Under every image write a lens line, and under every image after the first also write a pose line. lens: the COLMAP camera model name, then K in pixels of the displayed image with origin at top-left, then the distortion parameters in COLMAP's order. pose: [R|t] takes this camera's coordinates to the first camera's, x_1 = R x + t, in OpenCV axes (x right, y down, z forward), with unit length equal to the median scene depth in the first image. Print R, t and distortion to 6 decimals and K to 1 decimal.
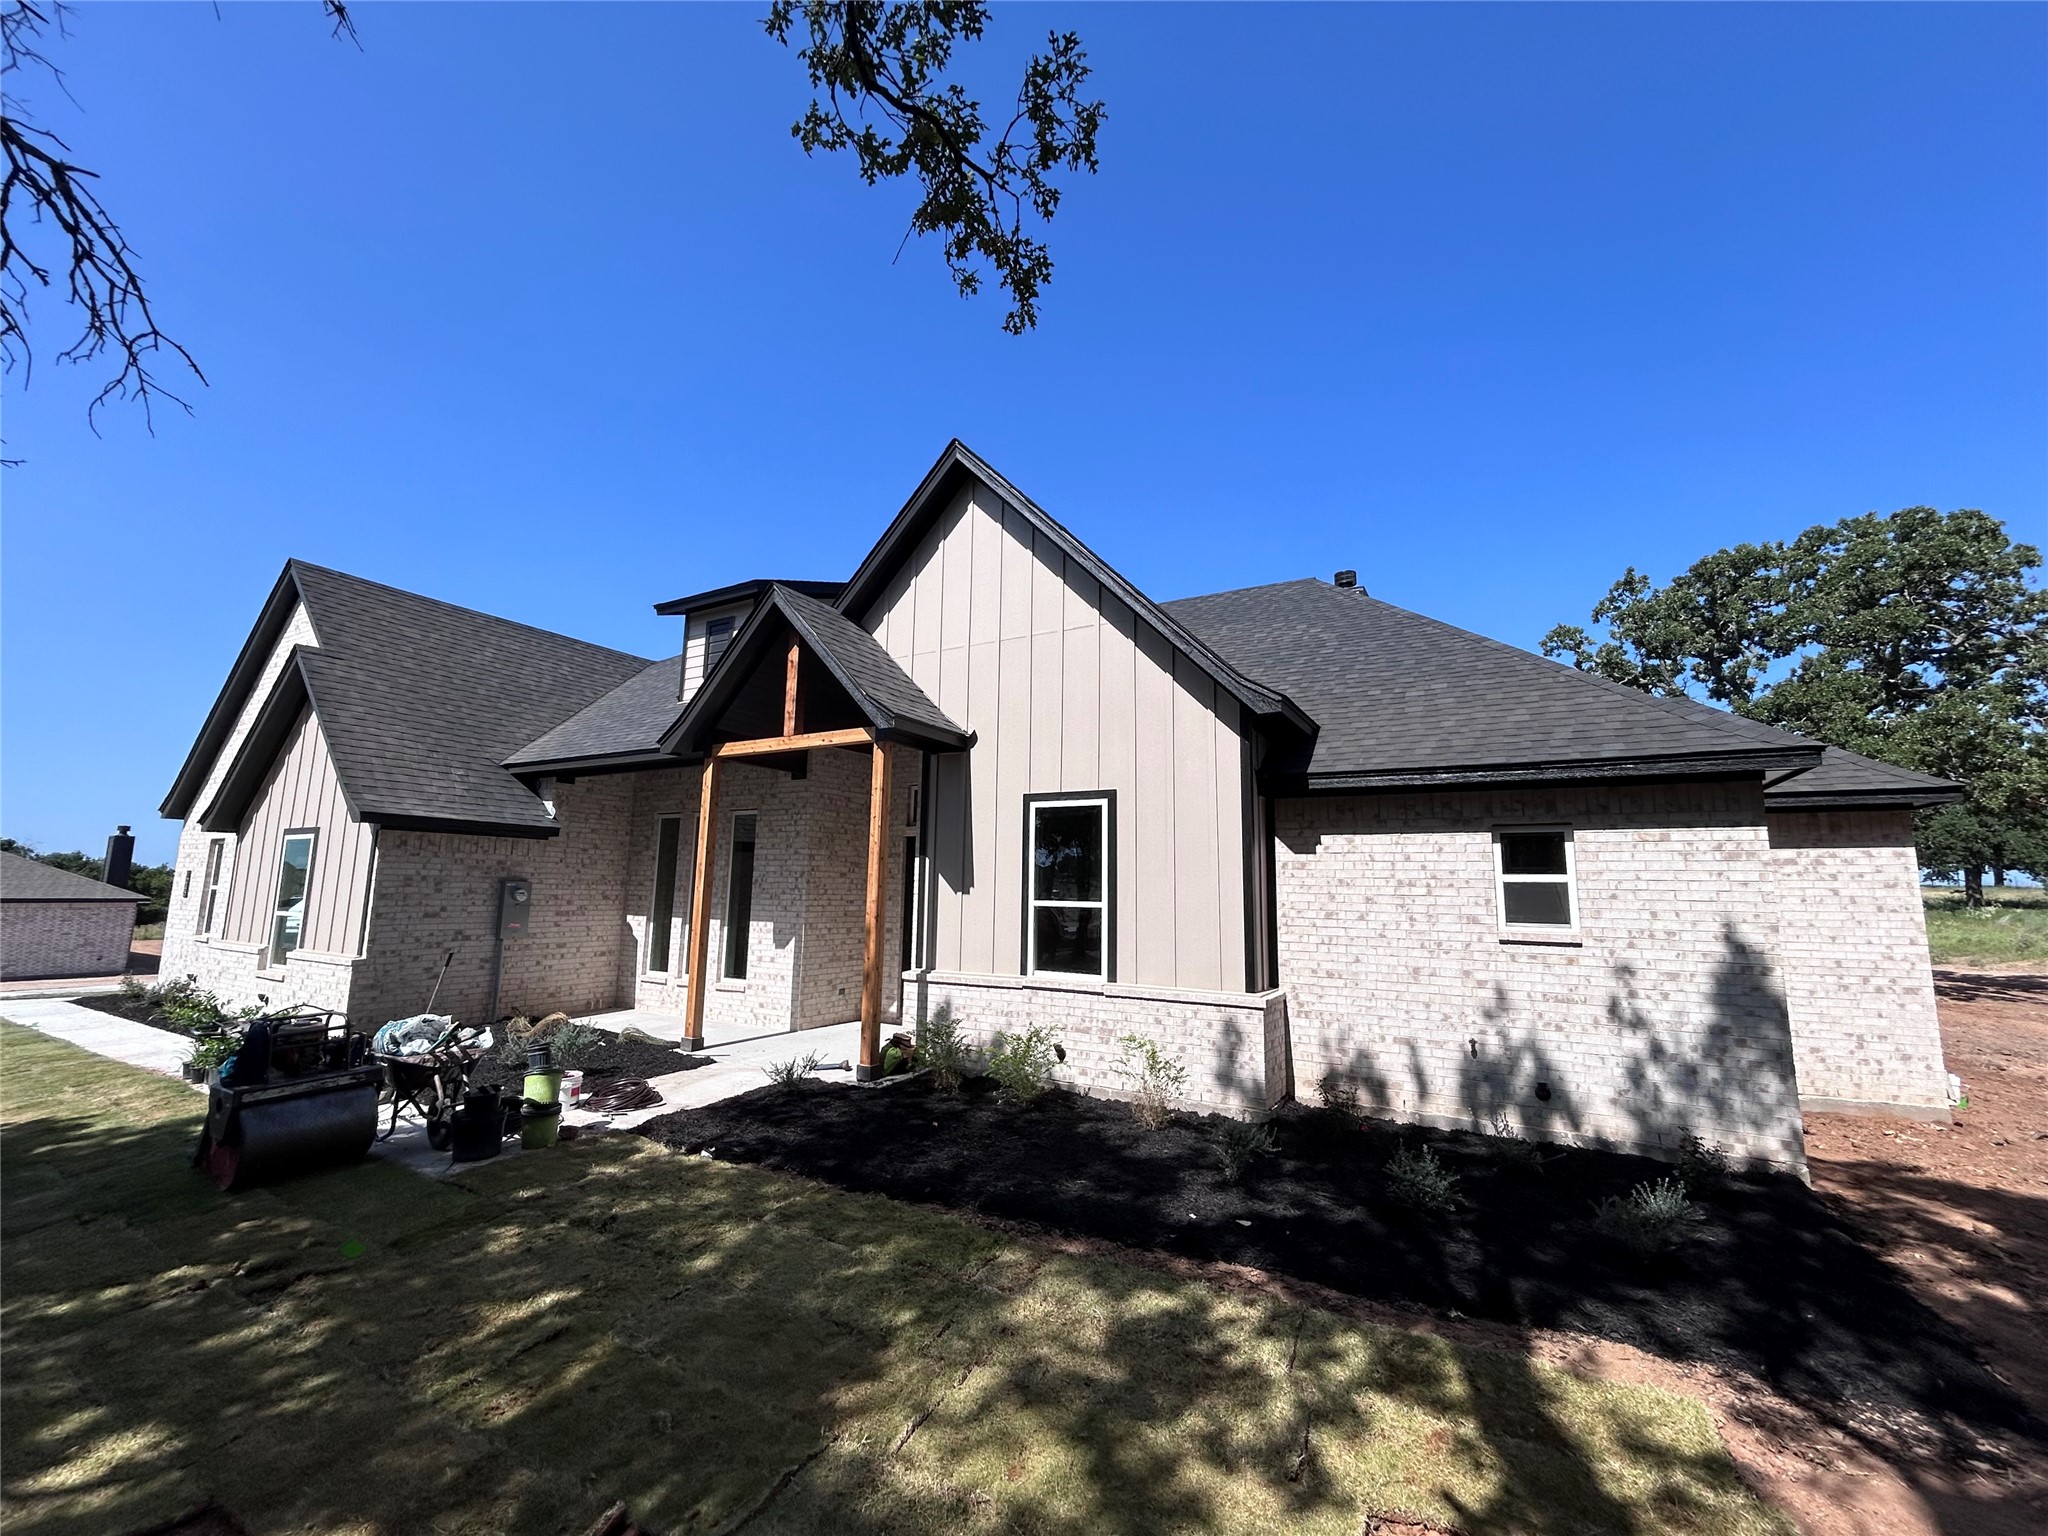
lens RADIAL K [[826.6, 0, 1024.0], [0, 826.6, 768.0], [0, 0, 1]] dist [-0.001006, 0.000060]
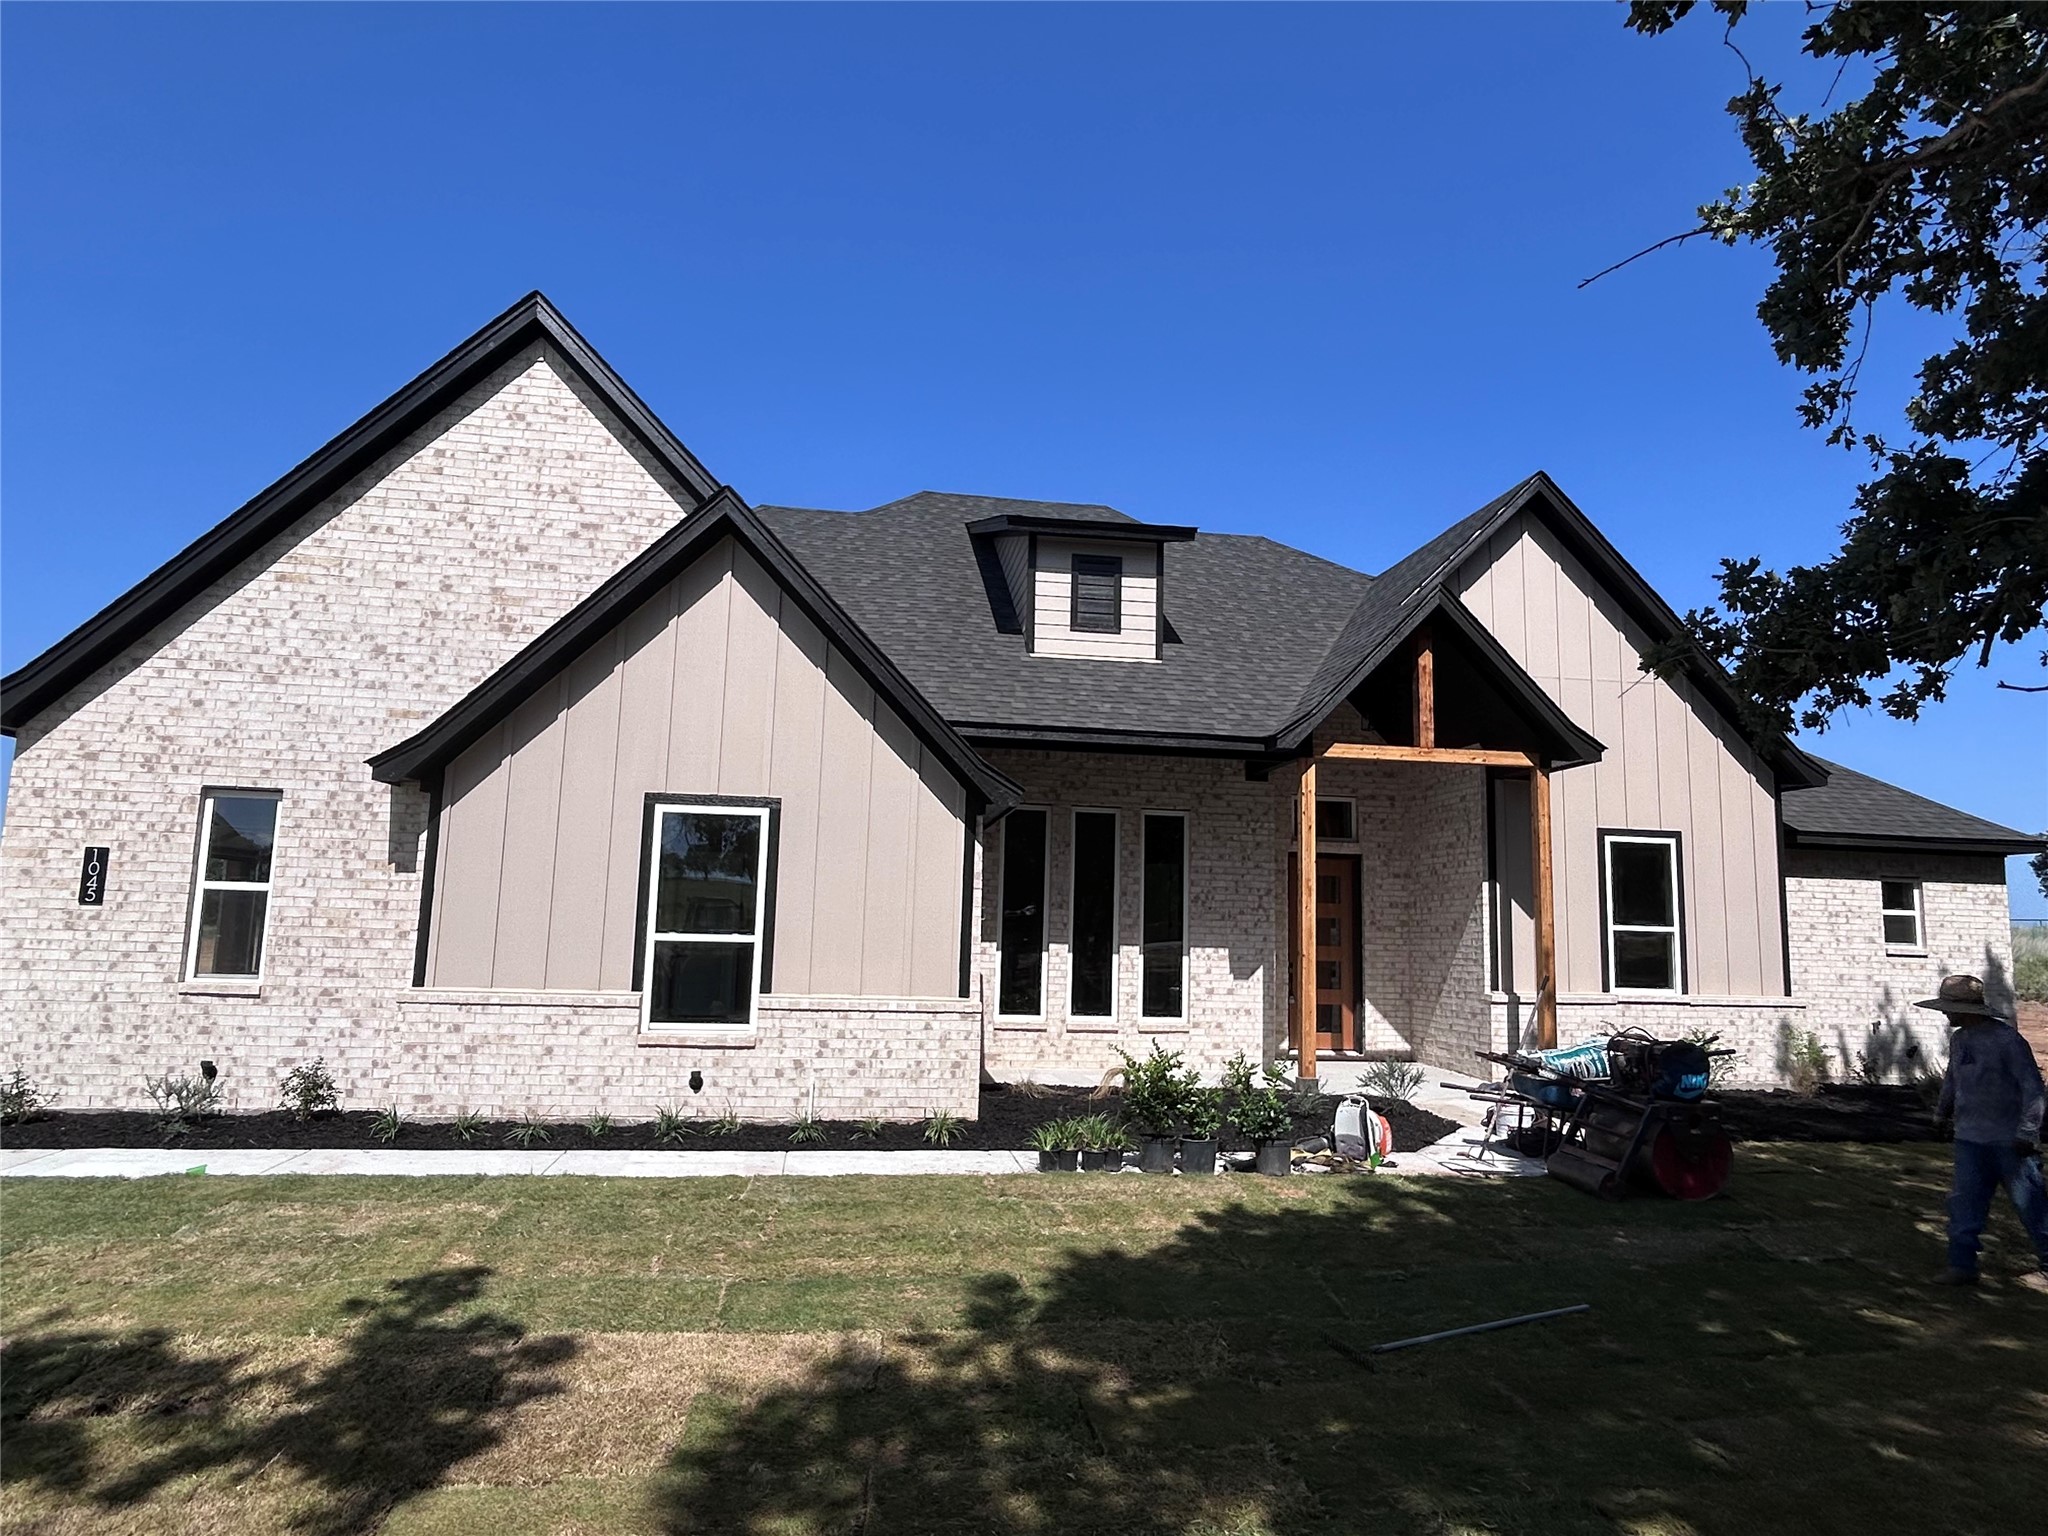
lens RADIAL K [[1195.0, 0, 1024.0], [0, 1195.0, 768.0], [0, 0, 1]] dist [-0.002572, 0.000641]
pose [[0.782963, 0.087396, 0.615898, -1.709798], [-0.105504, 0.994394, -0.006983, 0.048098], [-0.613056, -0.059512, 0.787795, 0.248898]]
